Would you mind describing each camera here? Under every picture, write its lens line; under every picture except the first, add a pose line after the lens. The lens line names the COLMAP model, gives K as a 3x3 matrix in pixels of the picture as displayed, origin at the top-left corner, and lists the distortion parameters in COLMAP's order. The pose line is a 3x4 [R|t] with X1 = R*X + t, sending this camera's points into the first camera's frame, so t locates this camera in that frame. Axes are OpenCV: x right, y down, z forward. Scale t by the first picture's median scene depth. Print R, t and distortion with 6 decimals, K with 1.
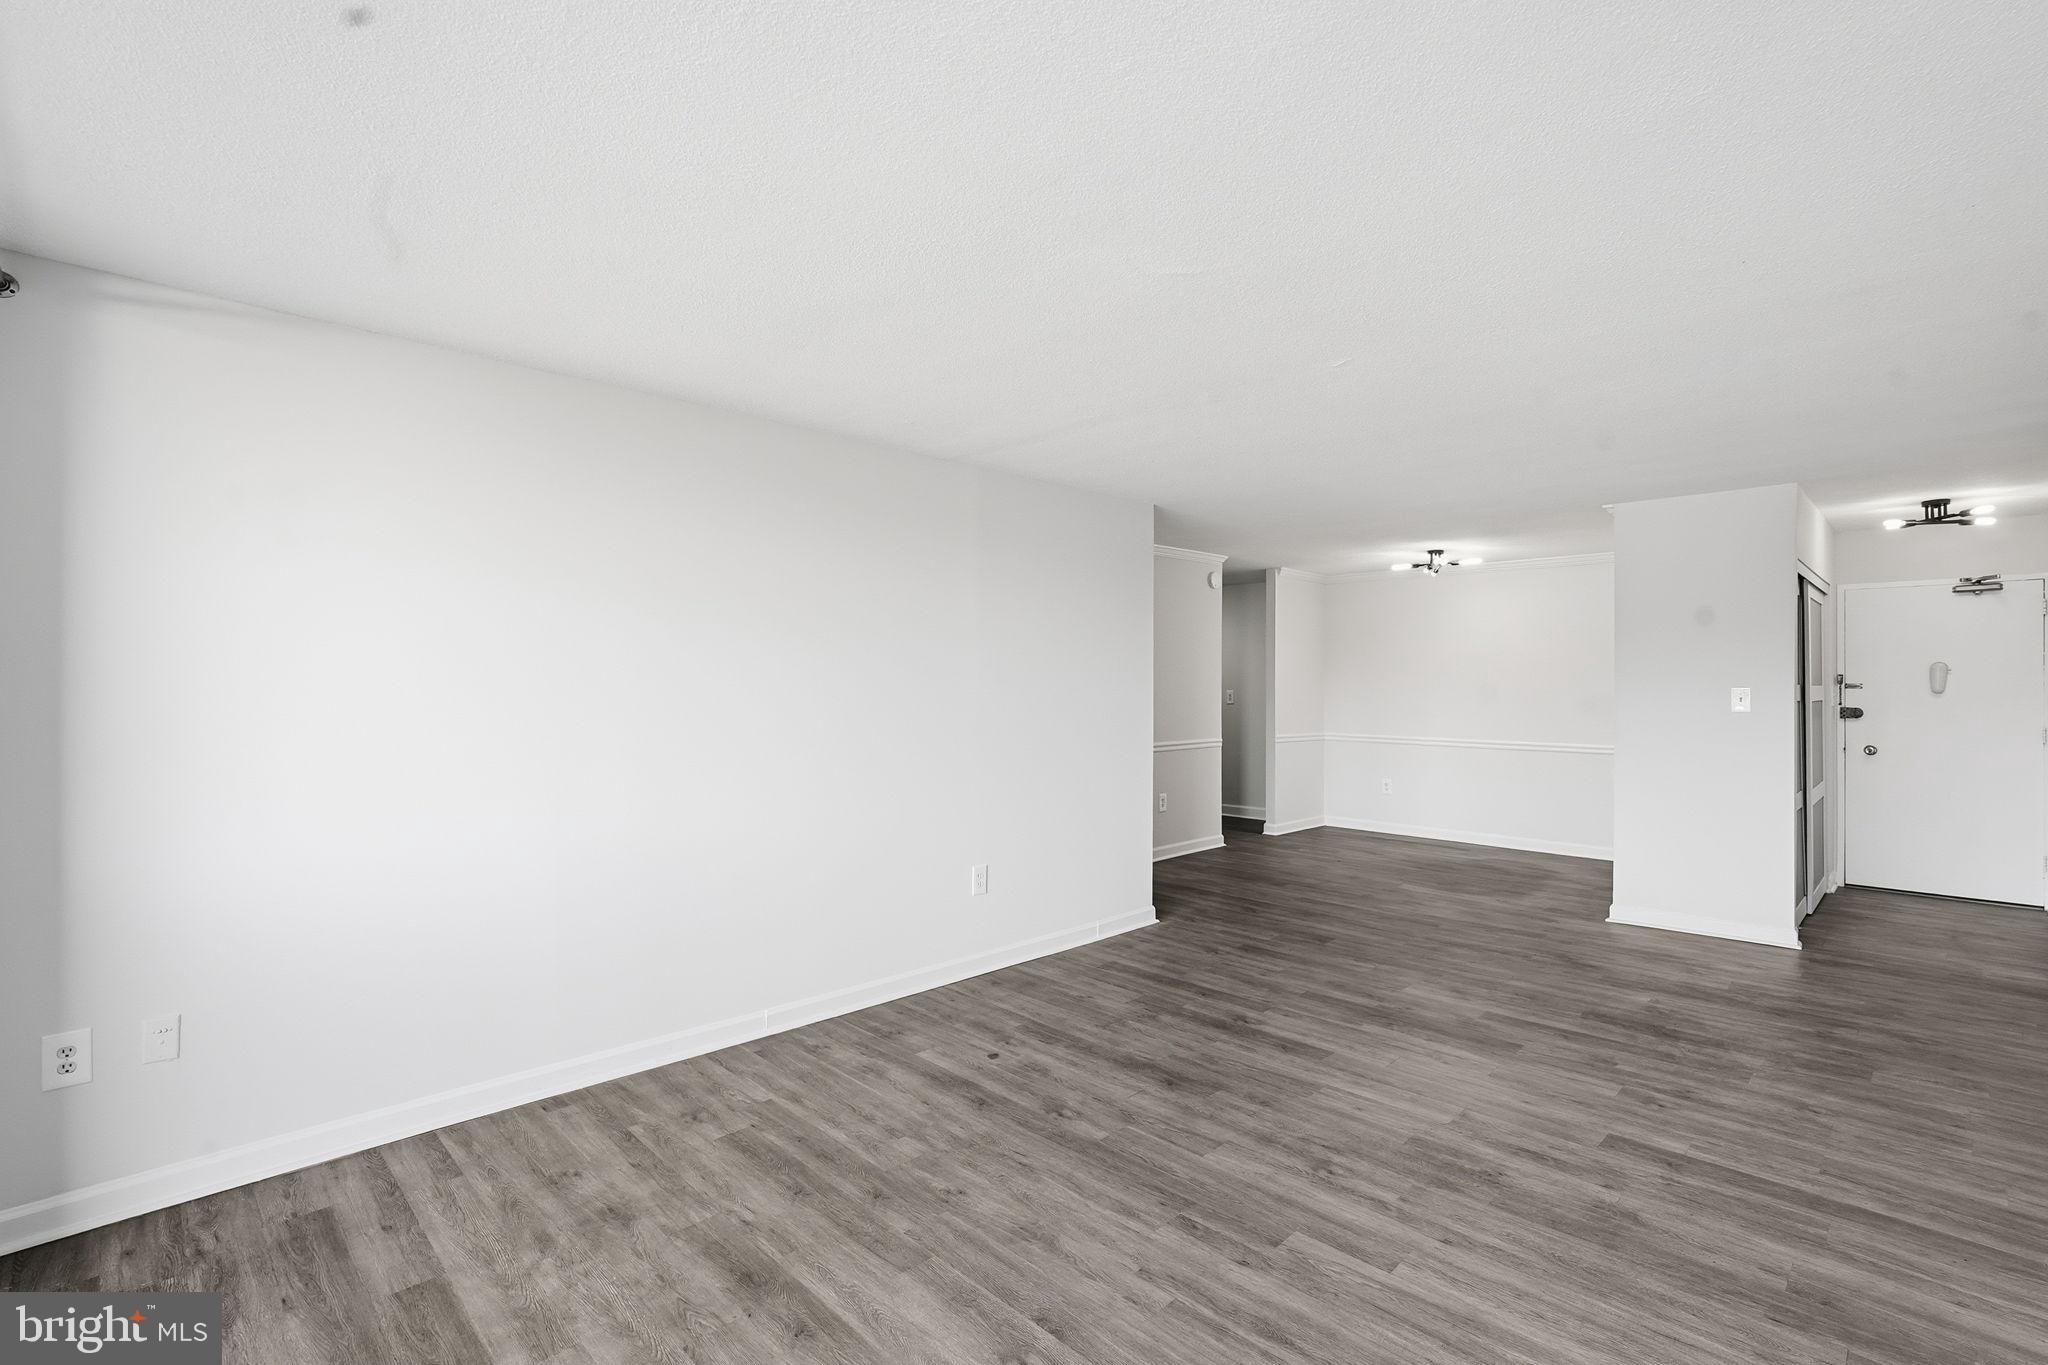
lens RADIAL K [[927.7, 0, 1018.3], [0, 927.7, 684.3], [0, 0, 1]] dist [-0.026810, 0.014124]
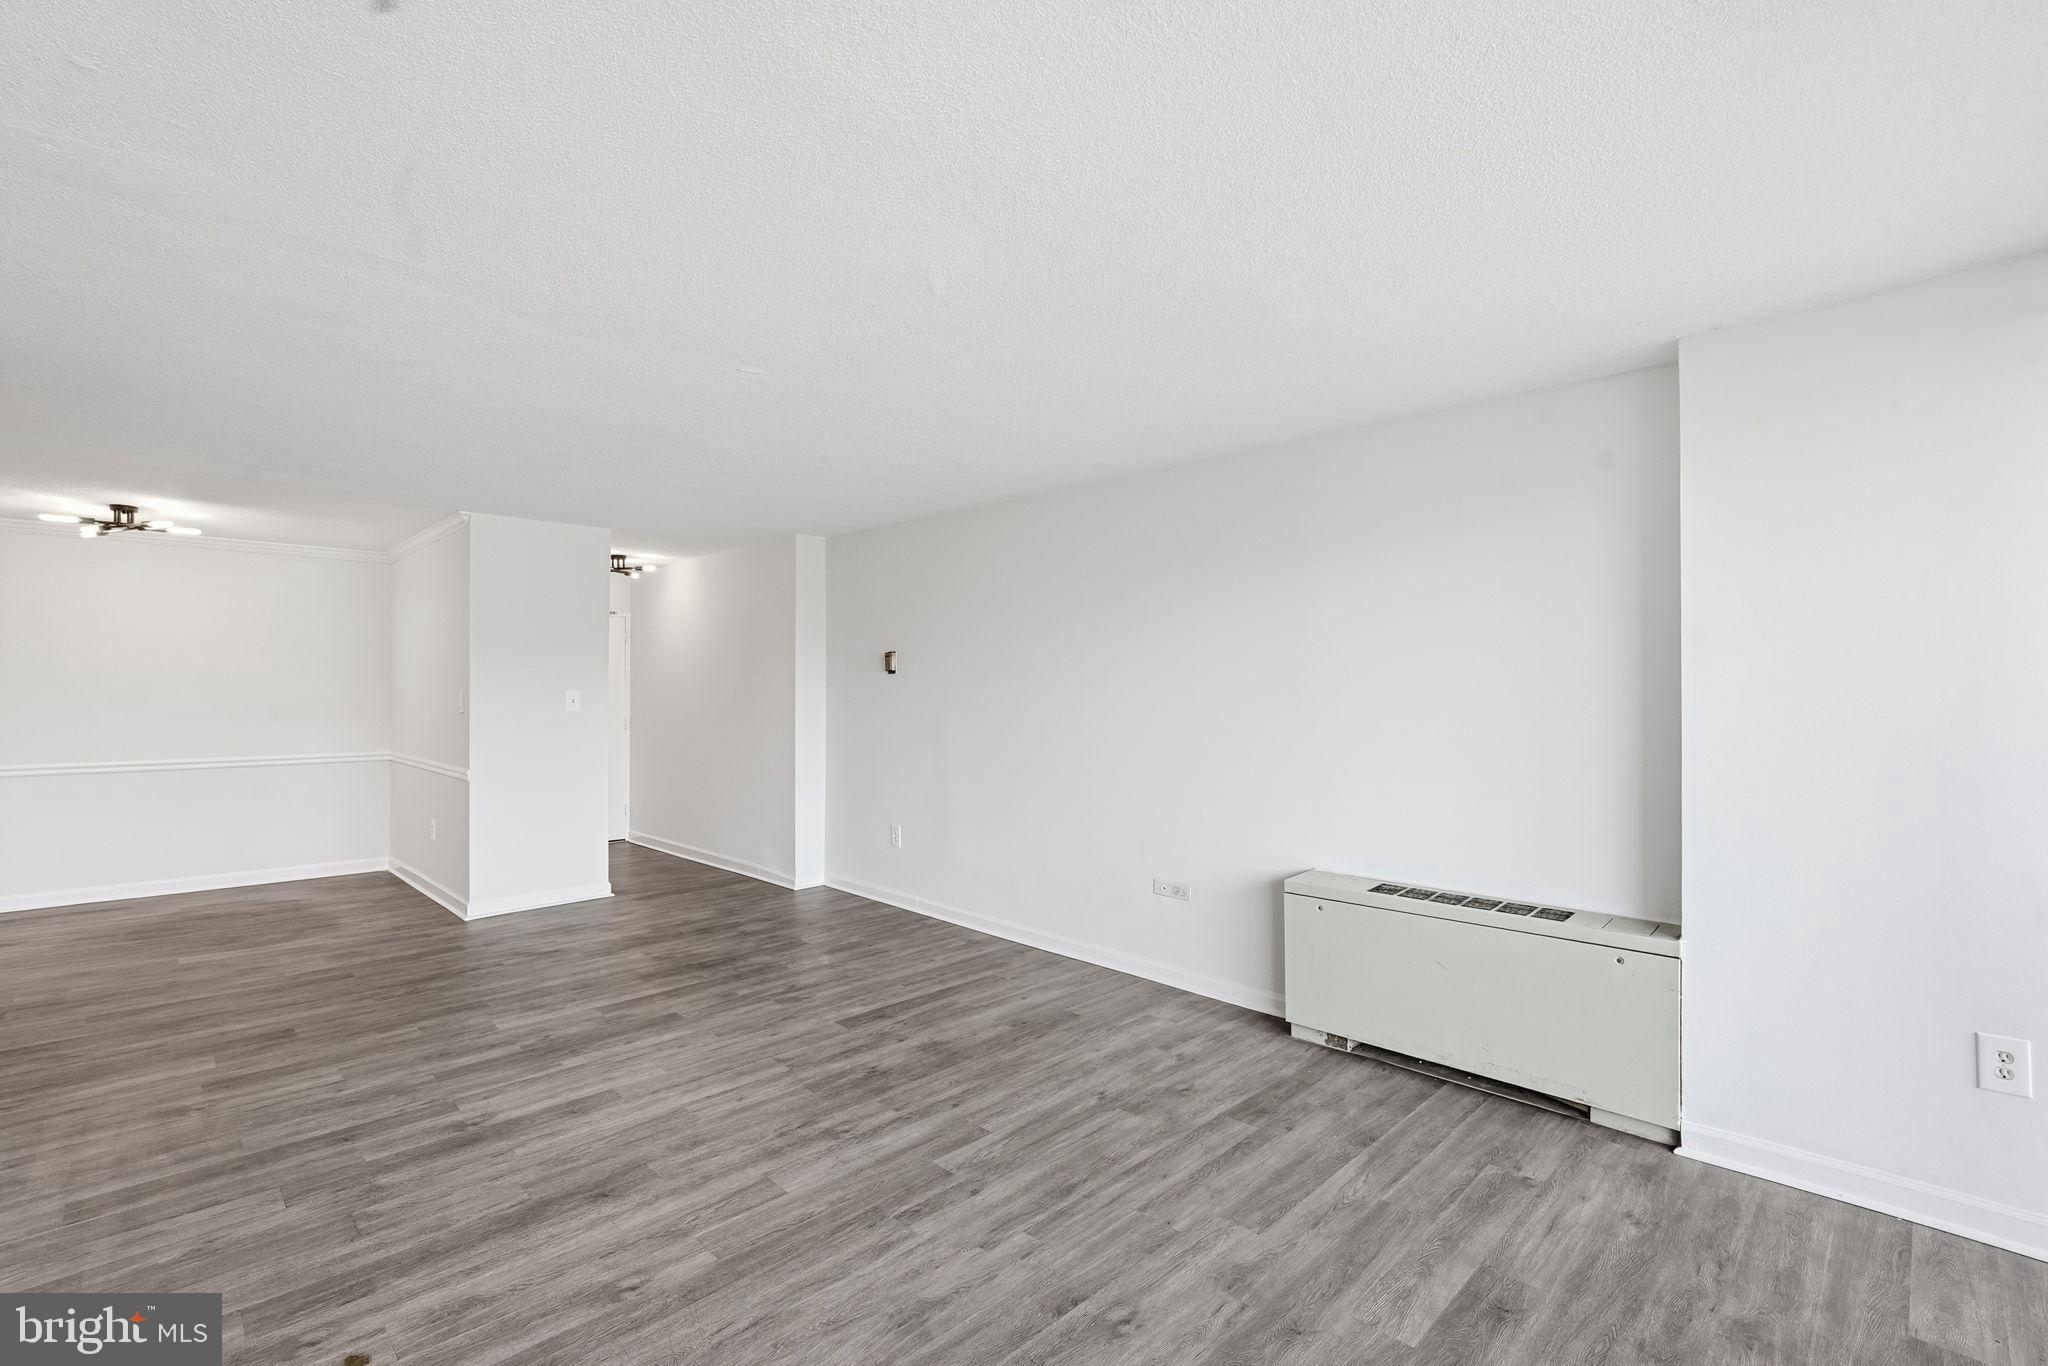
lens RADIAL K [[907.4, 0, 1022.3], [0, 907.4, 691.0], [0, 0, 1]] dist [-0.021415, 0.009649]
pose [[-0.008247, -0.001288, 0.999965, -0.560576], [-0.000600, 0.999999, 0.001283, 0.002864], [-0.999966, -0.000589, -0.008247, 0.606777]]
